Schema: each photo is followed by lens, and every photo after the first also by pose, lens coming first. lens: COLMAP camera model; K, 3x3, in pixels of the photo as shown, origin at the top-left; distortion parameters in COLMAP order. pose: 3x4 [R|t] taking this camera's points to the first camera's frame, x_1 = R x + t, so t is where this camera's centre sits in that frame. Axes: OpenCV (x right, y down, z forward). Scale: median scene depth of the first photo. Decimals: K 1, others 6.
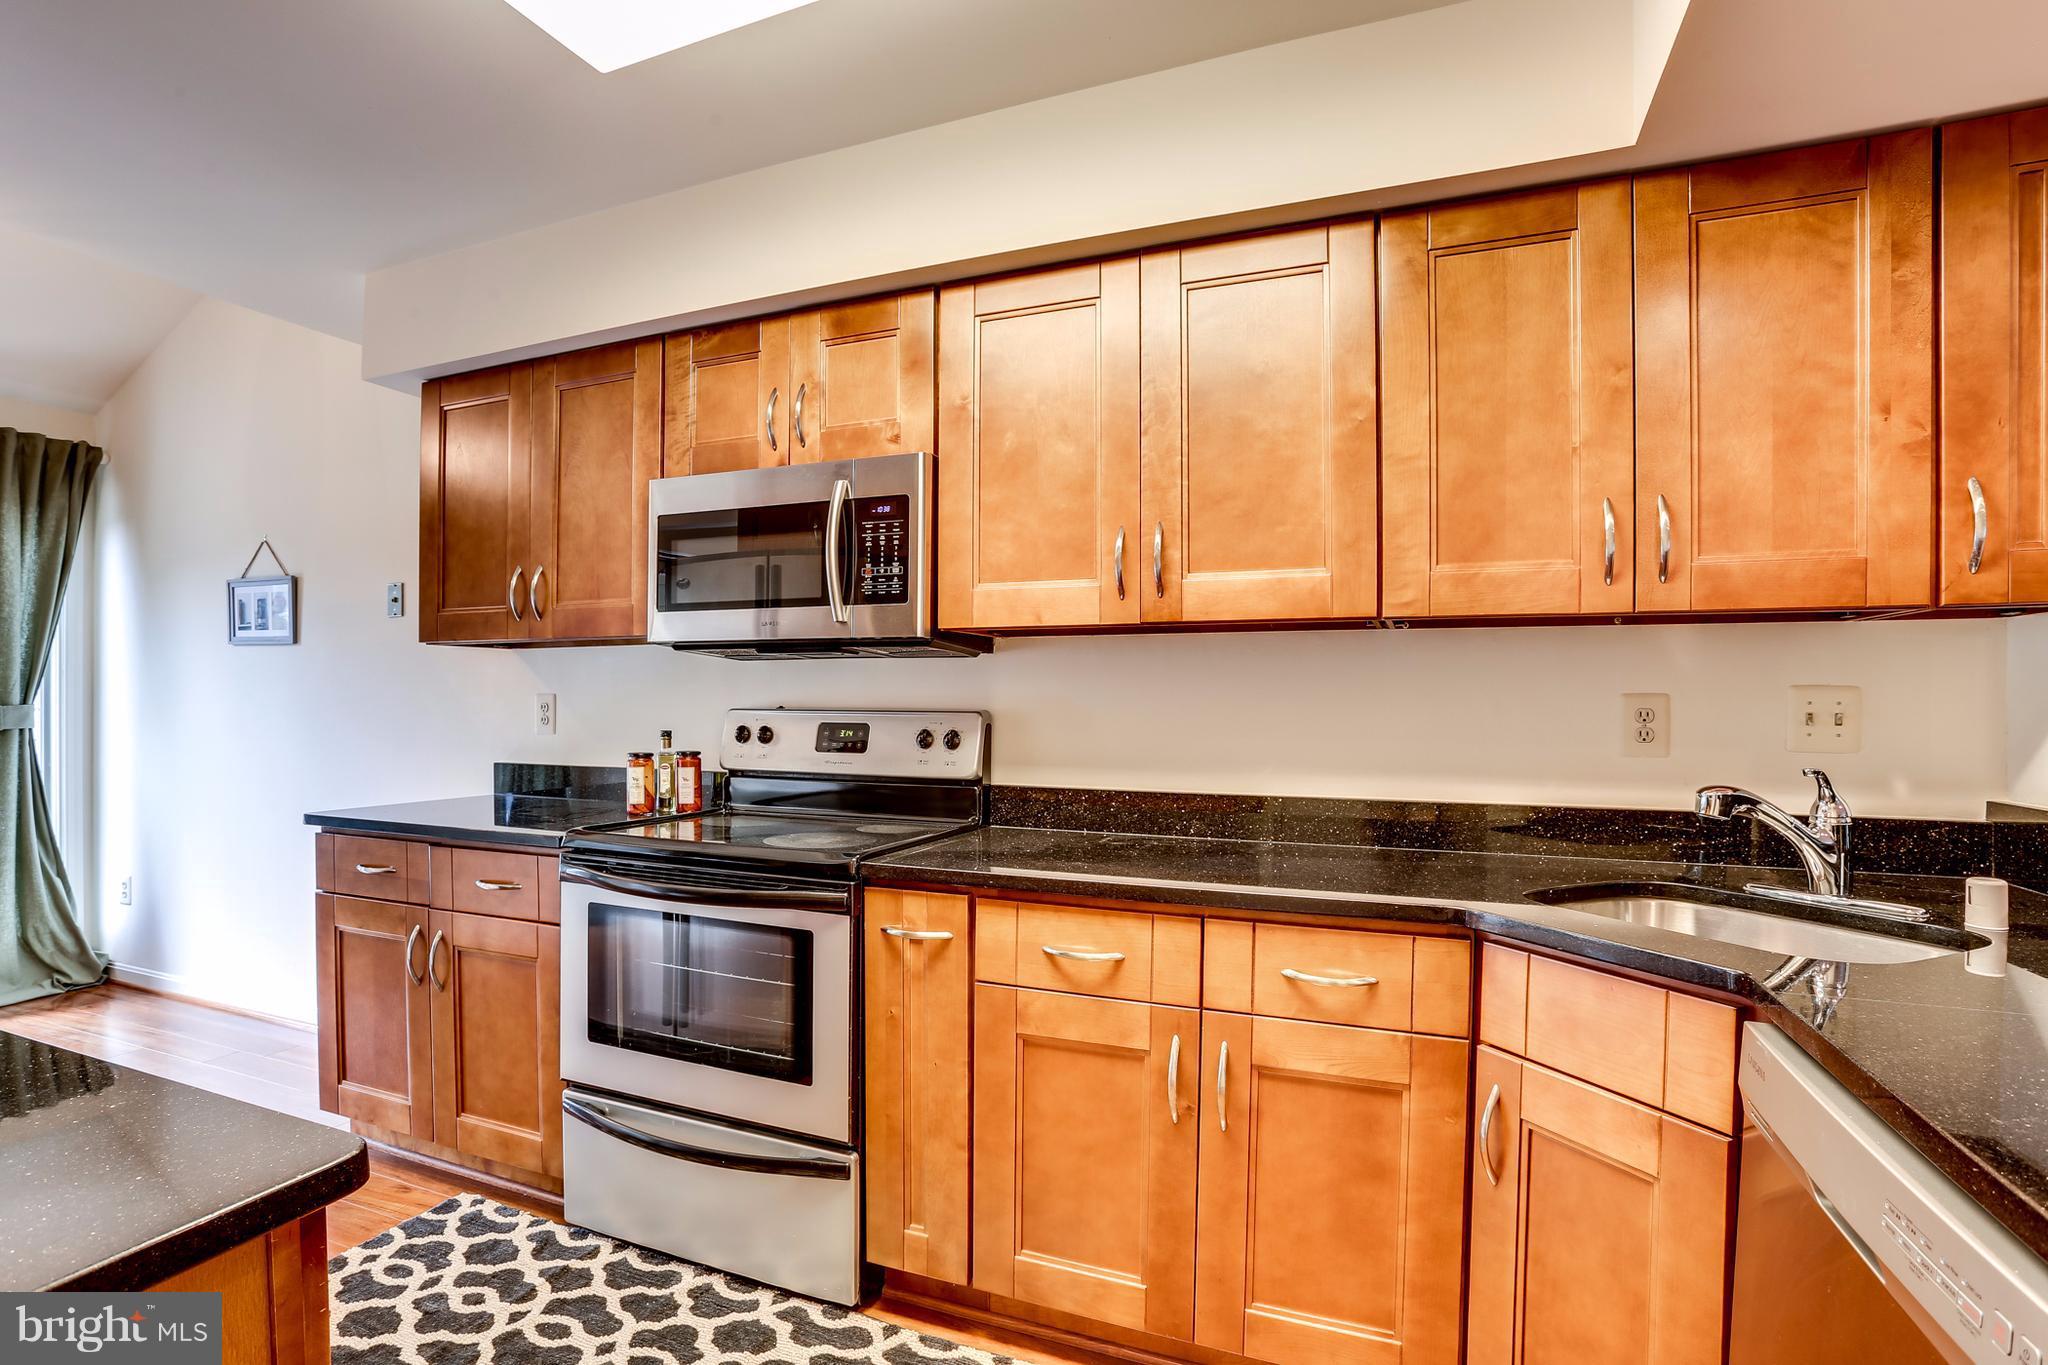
lens RADIAL K [[998.6, 0, 1012.8], [0, 998.6, 699.5], [0, 0, 1]] dist [-0.055013, 0.019696]
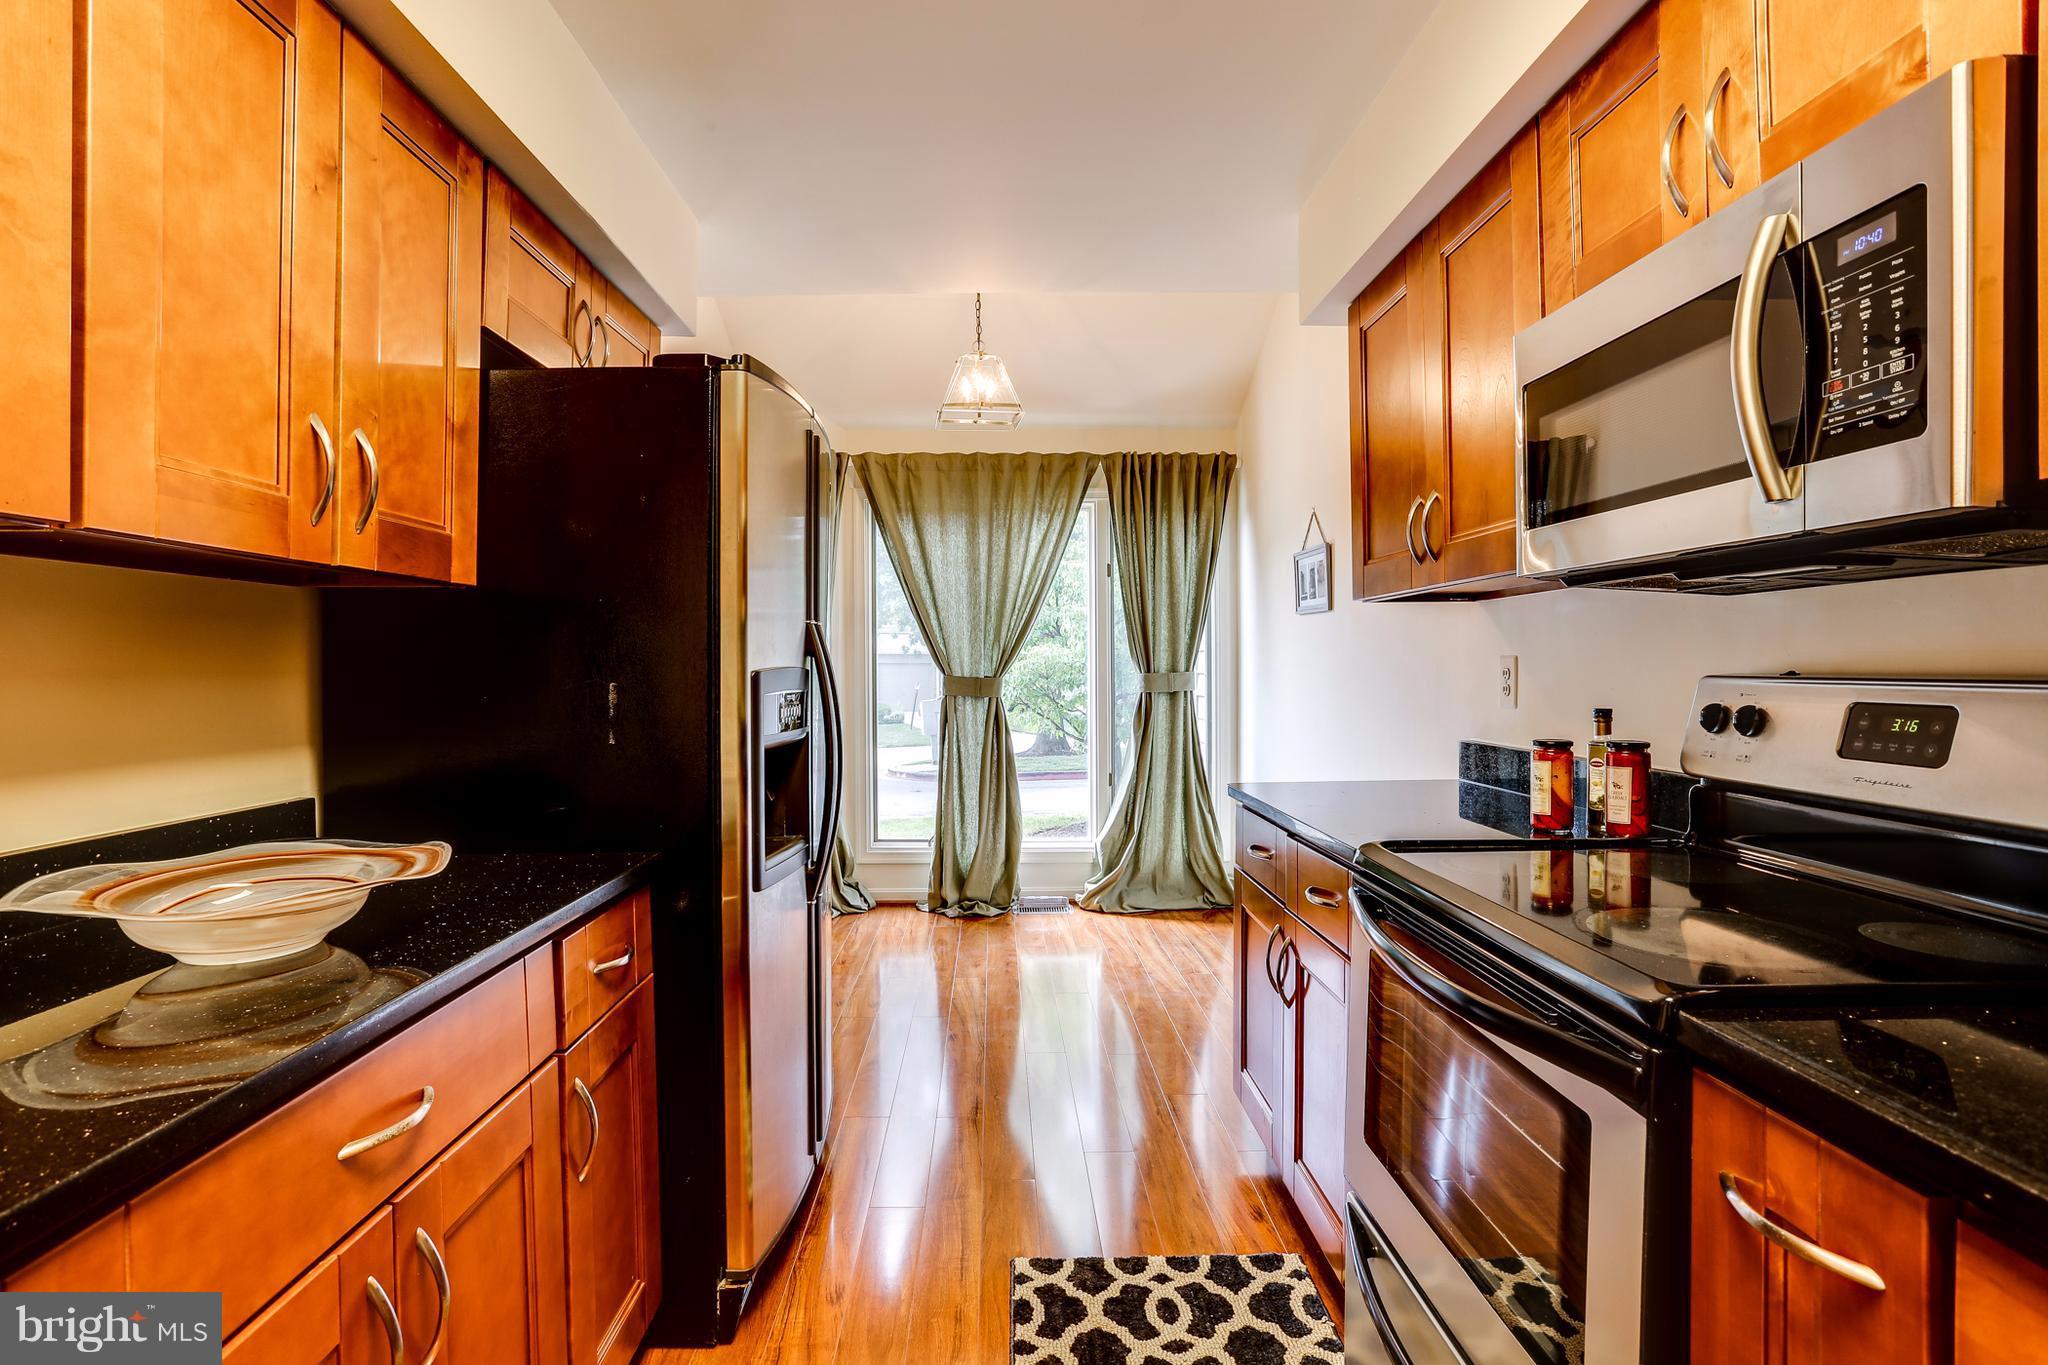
lens RADIAL K [[998.6, 0, 1020.9], [0, 998.6, 668.2], [0, 0, 1]] dist [-0.055013, 0.019696]
pose [[0.388656, -0.005851, -0.921364, 0.108866], [0.010509, 0.999943, -0.001918, 0.001527], [0.921323, -0.008937, 0.388696, 0.408473]]
